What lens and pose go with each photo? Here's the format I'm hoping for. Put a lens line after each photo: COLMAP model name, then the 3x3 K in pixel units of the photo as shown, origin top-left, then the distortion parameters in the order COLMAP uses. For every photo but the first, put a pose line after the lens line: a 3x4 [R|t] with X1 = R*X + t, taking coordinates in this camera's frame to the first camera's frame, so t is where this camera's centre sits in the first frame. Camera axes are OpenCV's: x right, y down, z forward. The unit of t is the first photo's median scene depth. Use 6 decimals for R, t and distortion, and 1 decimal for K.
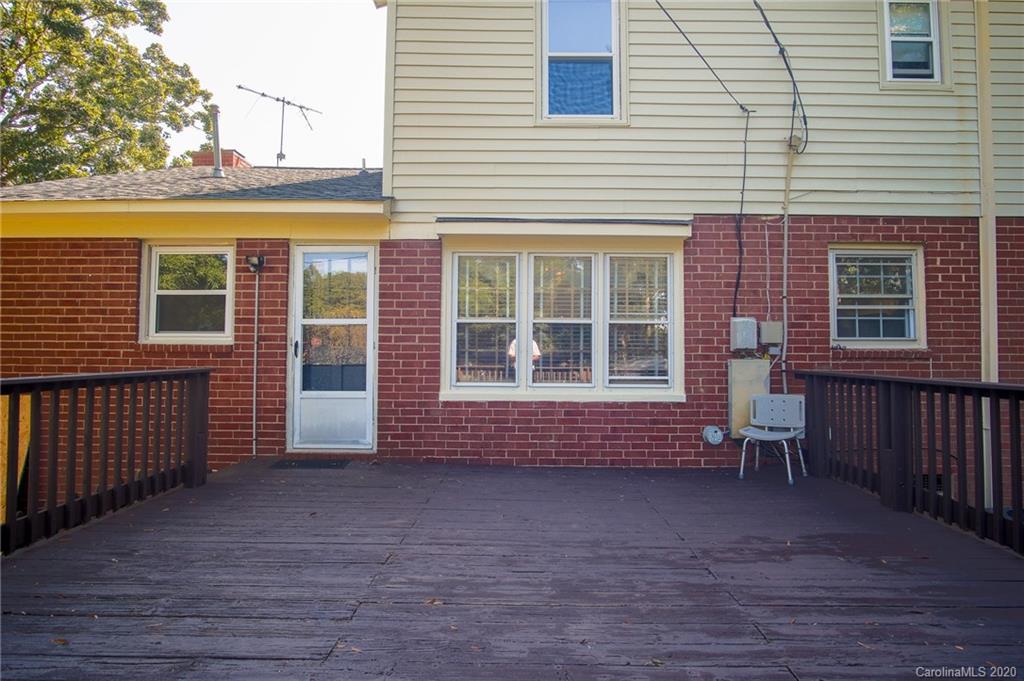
lens RADIAL K [[550.3, 0, 511.9], [0, 550.3, 339.8], [0, 0, 1]] dist [-0.026478, -0.000692]
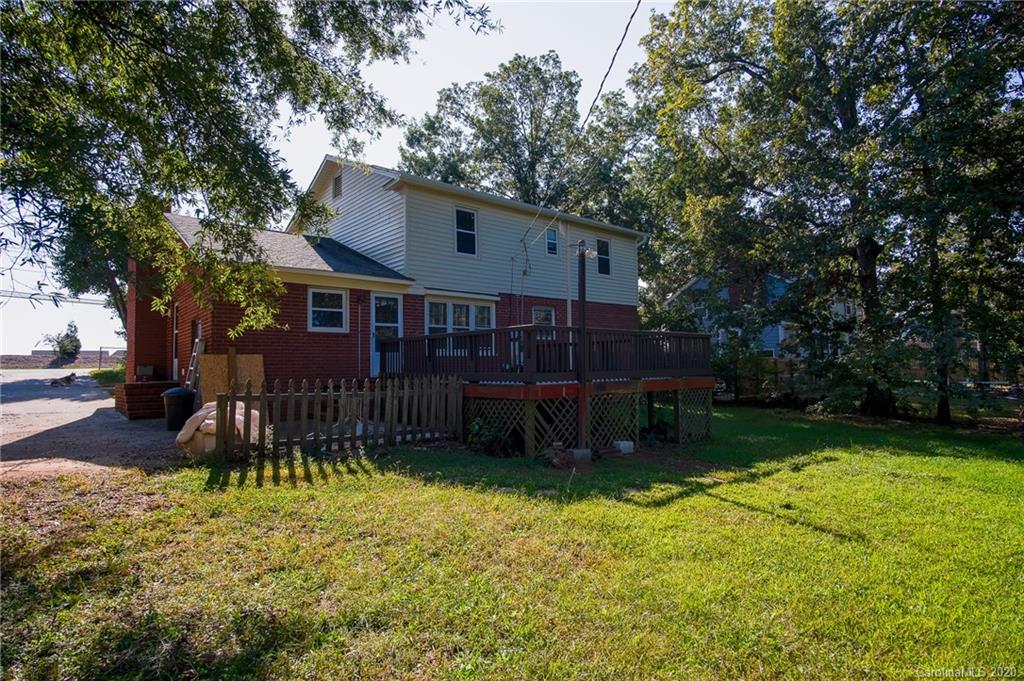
lens RADIAL K [[550.3, 0, 512.2], [0, 550.3, 342.2], [0, 0, 1]] dist [-0.026478, -0.000692]
pose [[0.745335, 0.010558, 0.666607, -1.570122], [-0.004732, 0.999933, -0.010546, 0.070698], [-0.666673, 0.004706, 0.745335, -1.250883]]
